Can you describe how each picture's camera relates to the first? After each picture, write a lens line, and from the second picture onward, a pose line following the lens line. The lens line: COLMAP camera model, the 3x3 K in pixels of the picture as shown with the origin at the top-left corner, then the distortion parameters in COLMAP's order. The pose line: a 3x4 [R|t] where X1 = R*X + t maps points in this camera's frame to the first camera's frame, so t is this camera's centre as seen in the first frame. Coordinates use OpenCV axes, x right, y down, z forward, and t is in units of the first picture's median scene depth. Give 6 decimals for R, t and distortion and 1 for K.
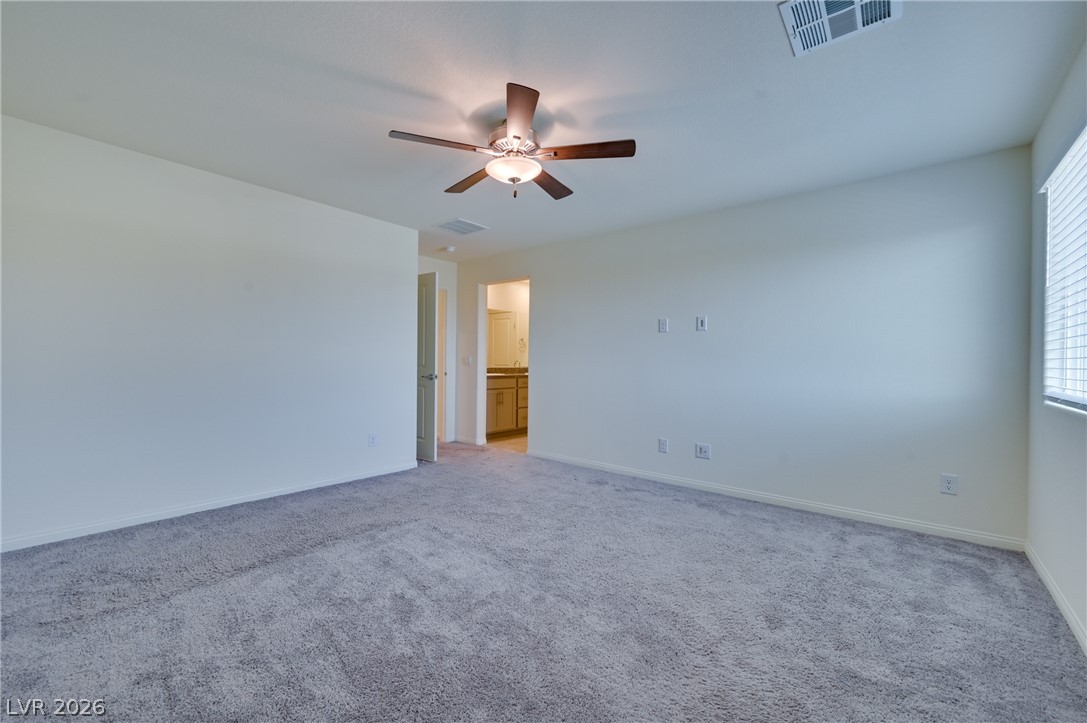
lens RADIAL K [[445.2, 0, 543.9], [0, 445.2, 363.2], [0, 0, 1]] dist [0.007760, 0.000224]
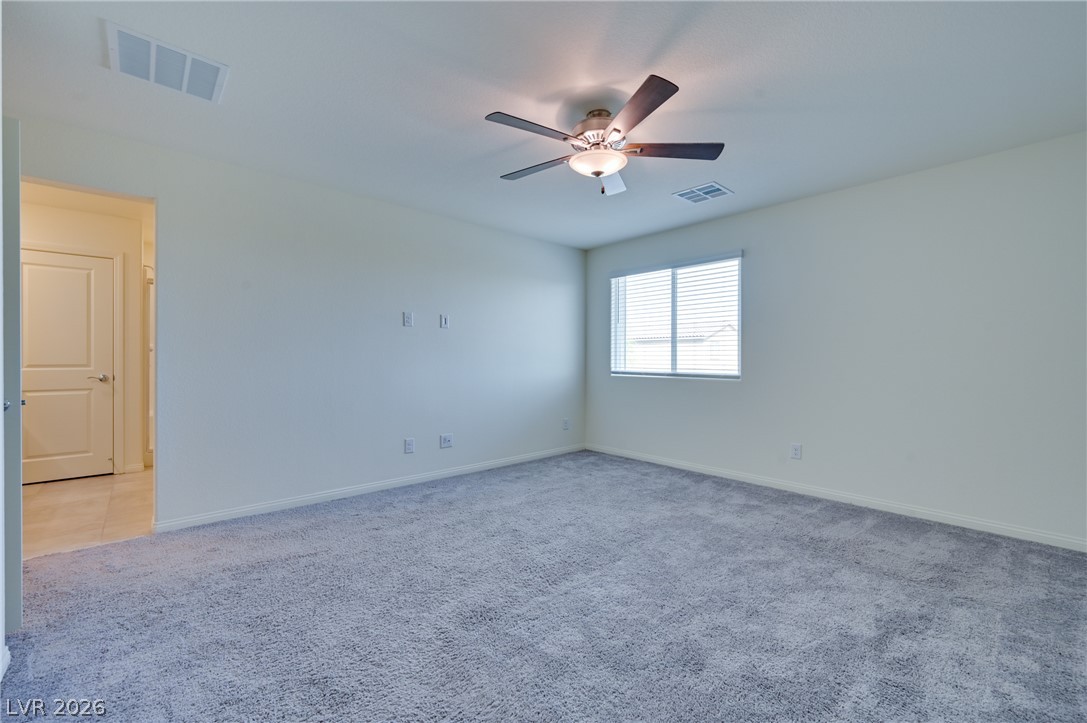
lens RADIAL K [[445.2, 0, 544.9], [0, 445.2, 361.6], [0, 0, 1]] dist [0.007760, 0.000224]
pose [[0.138905, -0.017045, 0.990159, -0.690177], [0.005495, 0.999850, 0.016441, -0.009333], [-0.990290, 0.003157, 0.138978, 0.640352]]
